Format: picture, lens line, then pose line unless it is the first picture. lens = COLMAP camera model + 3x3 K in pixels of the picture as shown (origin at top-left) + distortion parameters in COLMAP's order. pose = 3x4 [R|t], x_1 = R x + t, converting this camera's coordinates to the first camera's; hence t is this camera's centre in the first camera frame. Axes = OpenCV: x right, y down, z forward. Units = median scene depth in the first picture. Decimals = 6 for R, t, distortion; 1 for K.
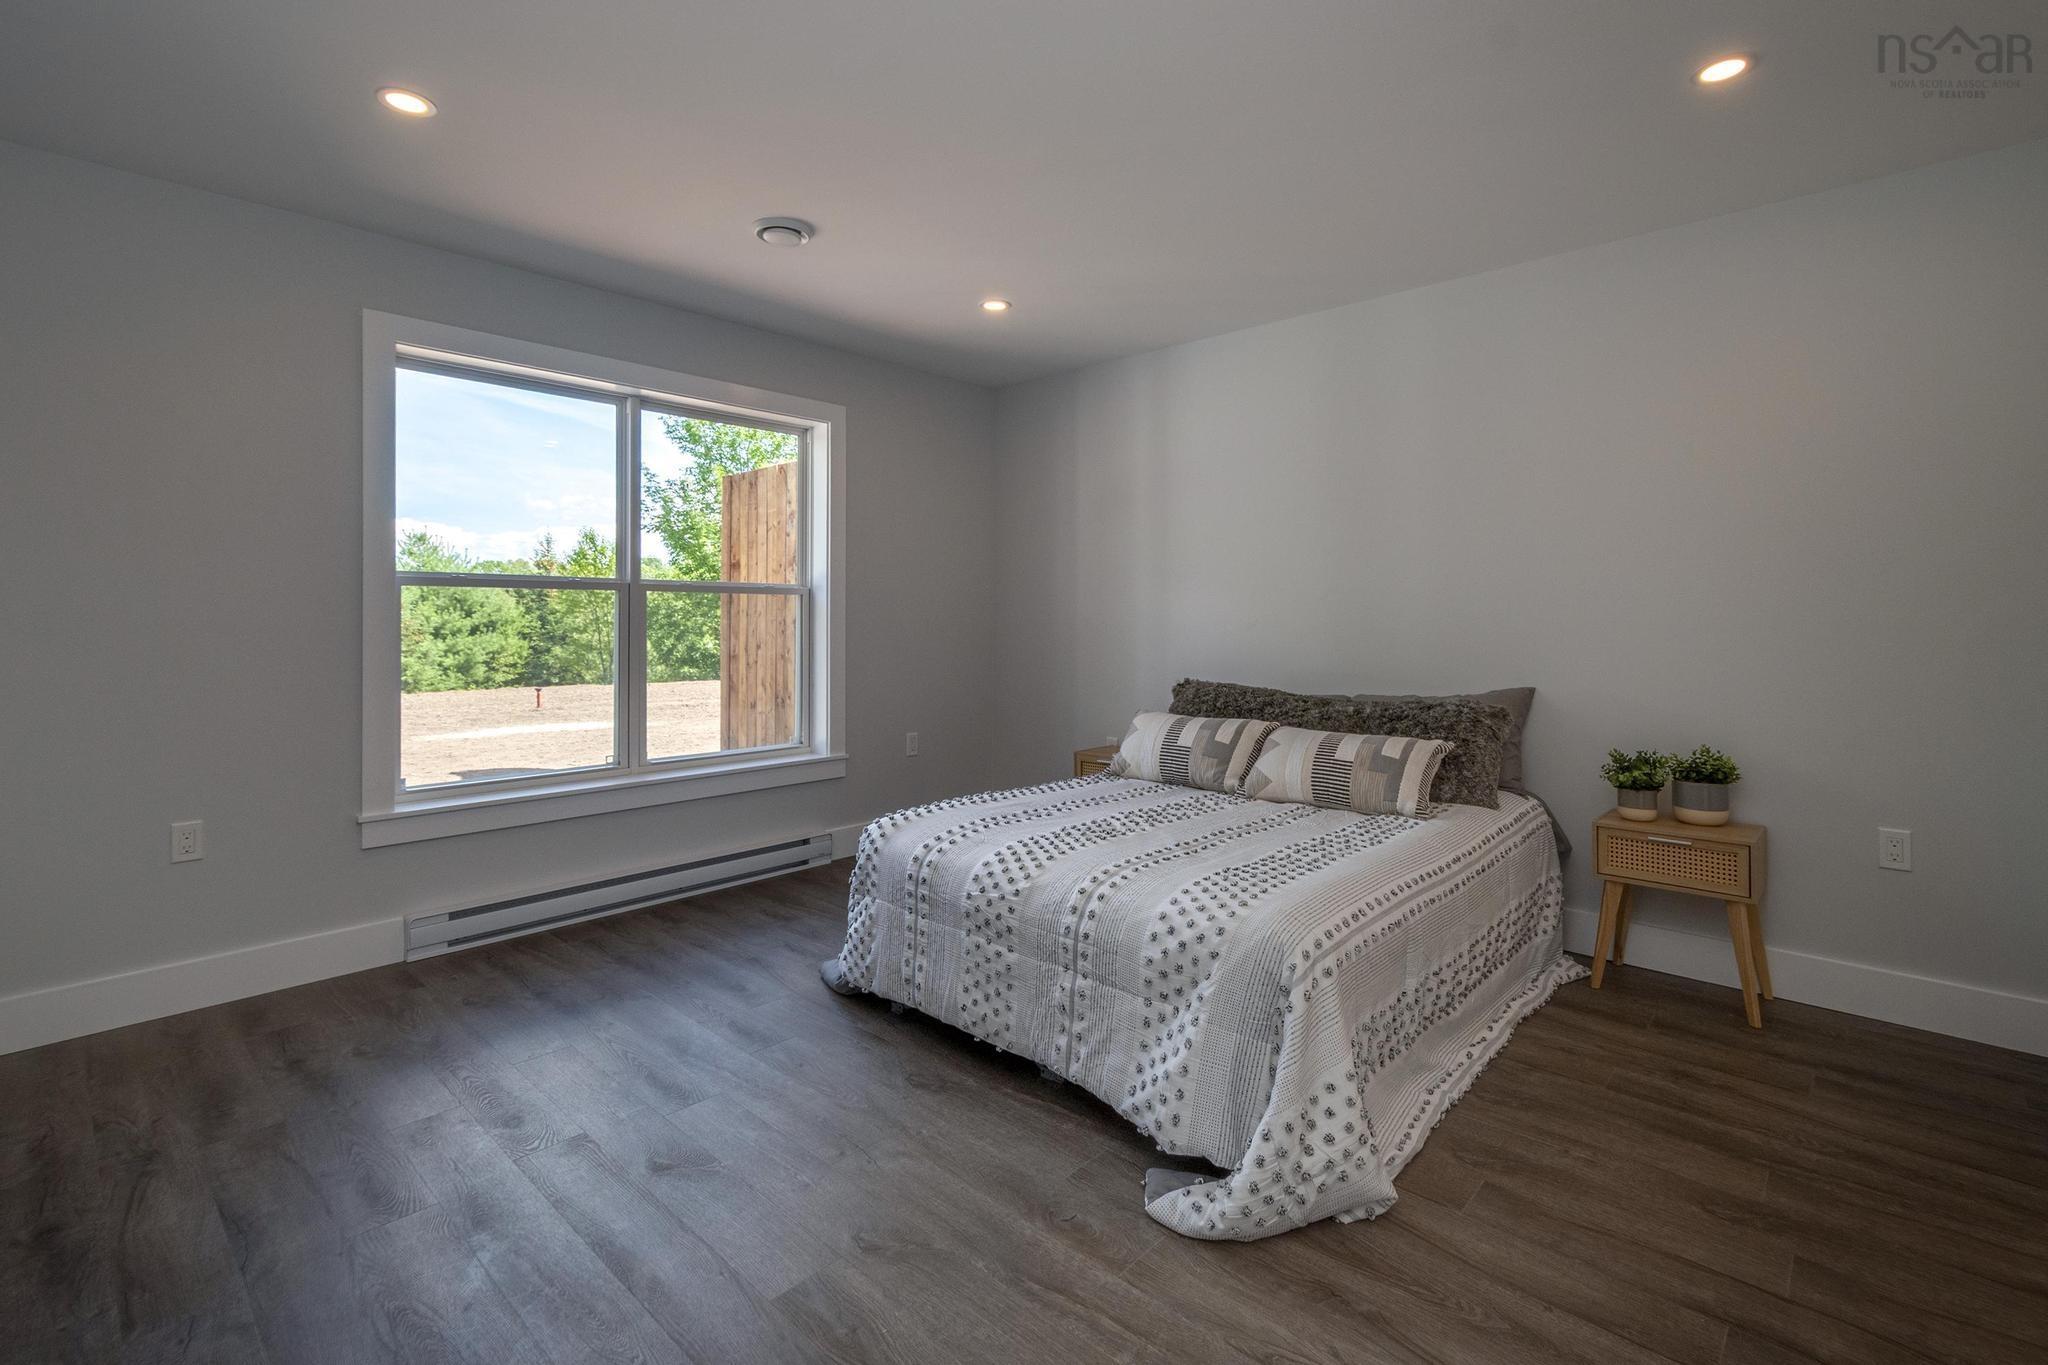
lens RADIAL K [[915.9, 0, 1018.2], [0, 915.9, 637.1], [0, 0, 1]] dist [-0.007215, -0.000252]
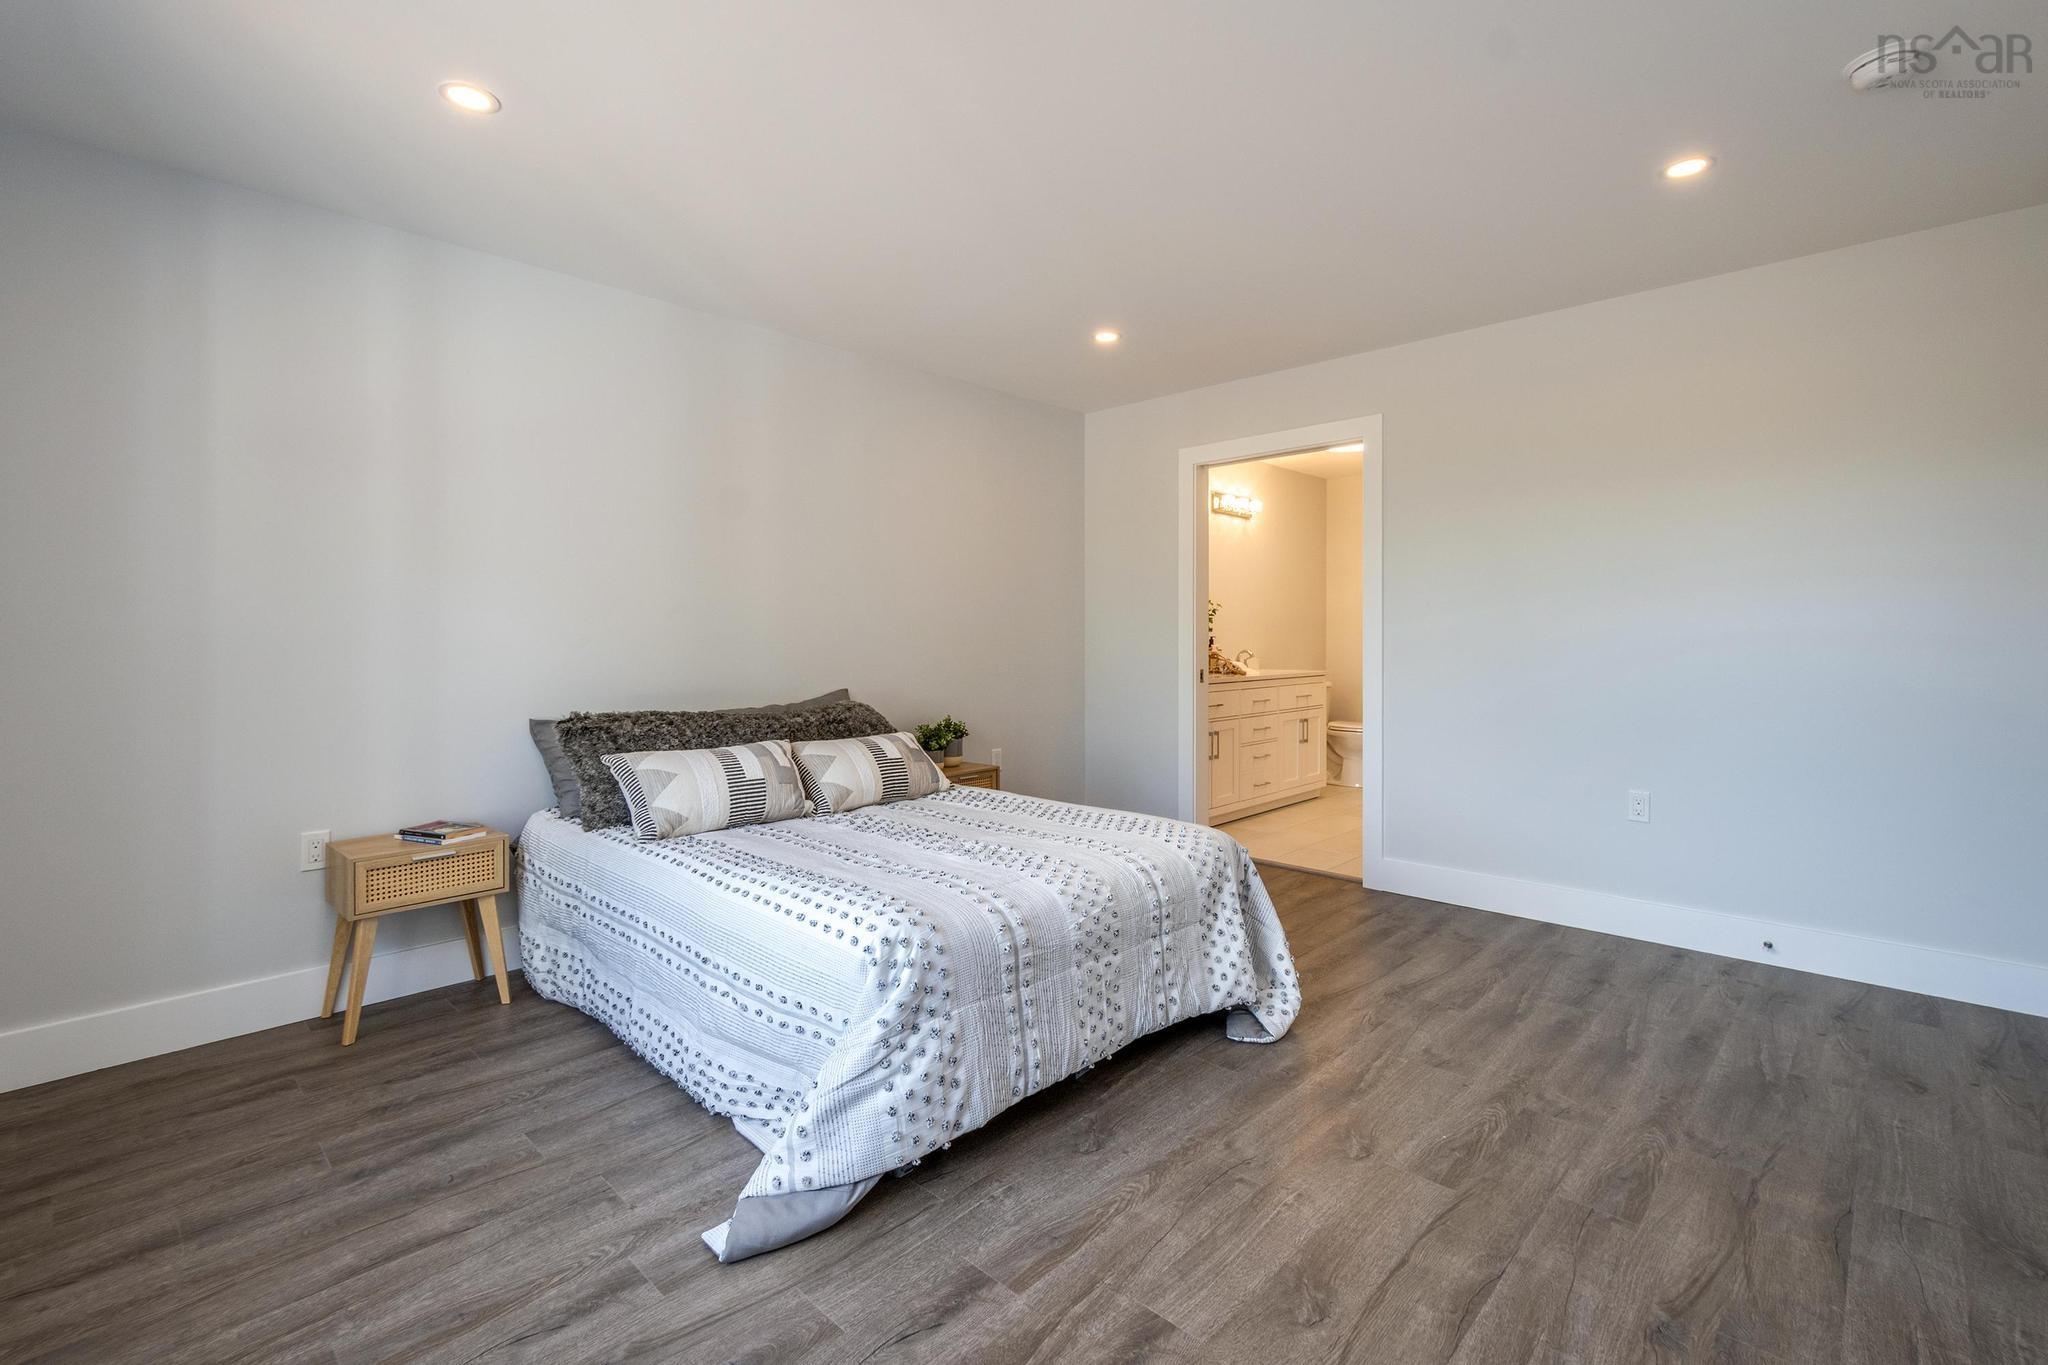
lens RADIAL K [[915.9, 0, 1023.1], [0, 915.9, 676.7], [0, 0, 1]] dist [-0.007215, -0.000252]
pose [[0.016077, -0.043286, 0.998933, -0.984935], [0.023490, 0.998803, 0.042902, -0.015817], [-0.999595, 0.022775, 0.017075, 1.034311]]
